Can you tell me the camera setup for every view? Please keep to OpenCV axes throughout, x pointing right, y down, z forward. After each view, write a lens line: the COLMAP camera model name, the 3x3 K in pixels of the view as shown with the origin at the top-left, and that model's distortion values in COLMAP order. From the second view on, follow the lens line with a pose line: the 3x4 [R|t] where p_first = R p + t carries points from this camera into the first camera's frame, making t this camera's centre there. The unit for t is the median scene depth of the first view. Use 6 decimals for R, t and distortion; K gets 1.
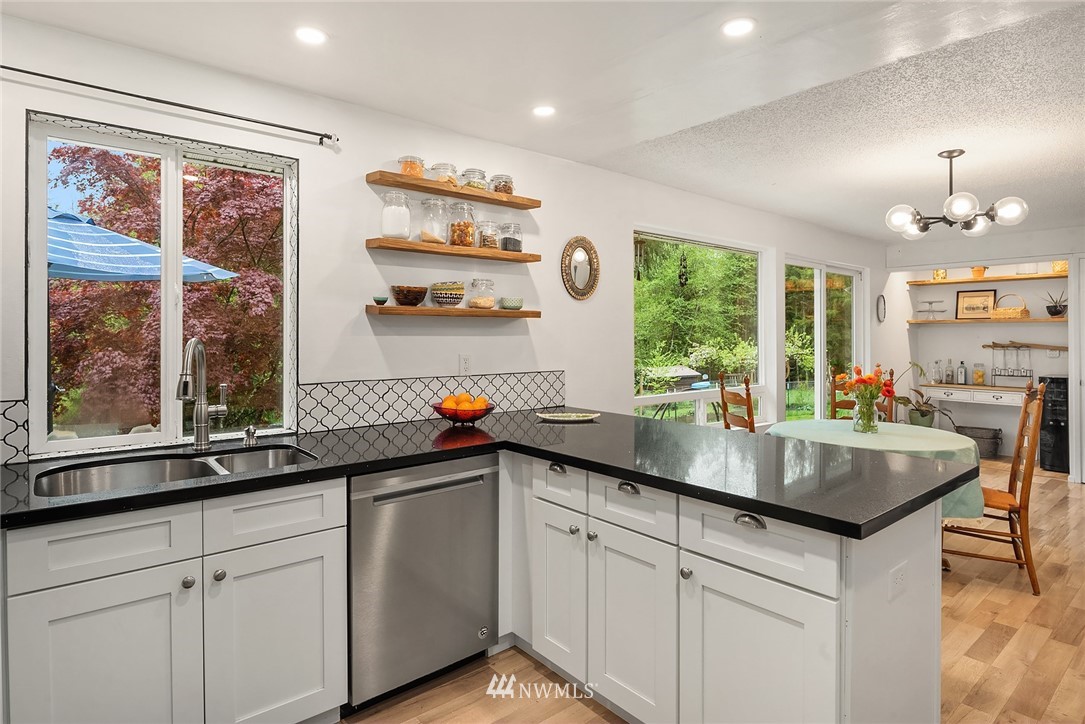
lens RADIAL K [[590.2, 0, 540.7], [0, 590.2, 325.6], [0, 0, 1]] dist [0.000456, -0.006619]
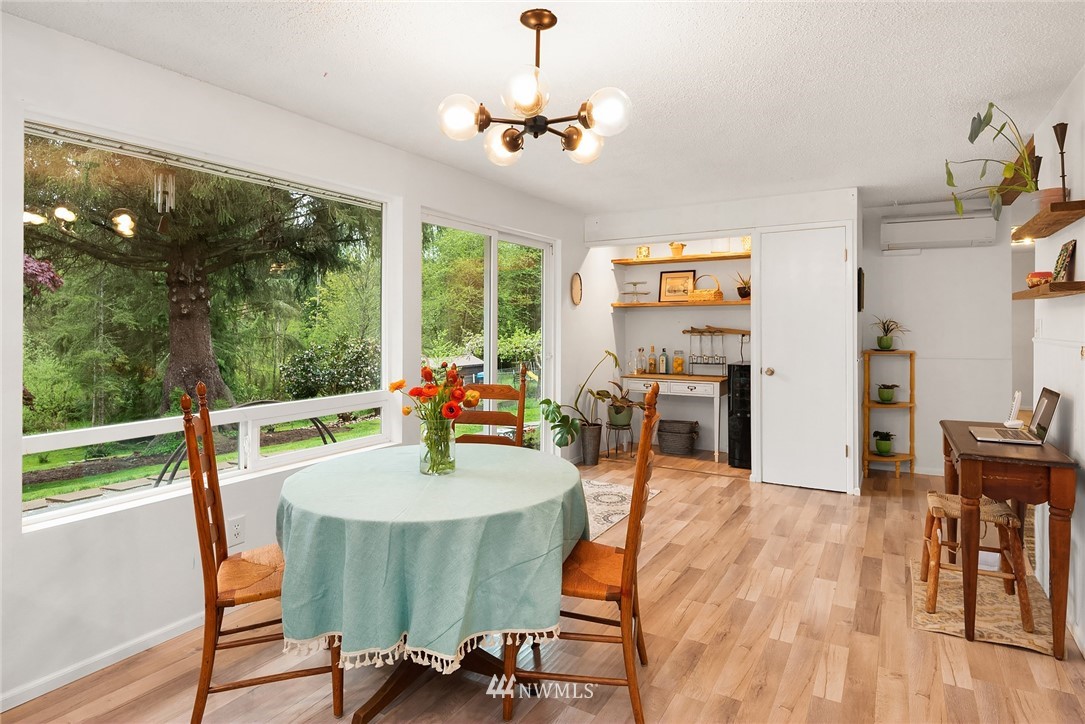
lens RADIAL K [[590.2, 0, 540.7], [0, 590.2, 325.6], [0, 0, 1]] dist [0.000456, -0.006619]
pose [[0.946074, -0.008439, 0.323839, 0.245497], [0.002577, 0.999825, 0.018523, 0.007943], [-0.323939, -0.016690, 0.945931, 0.204396]]
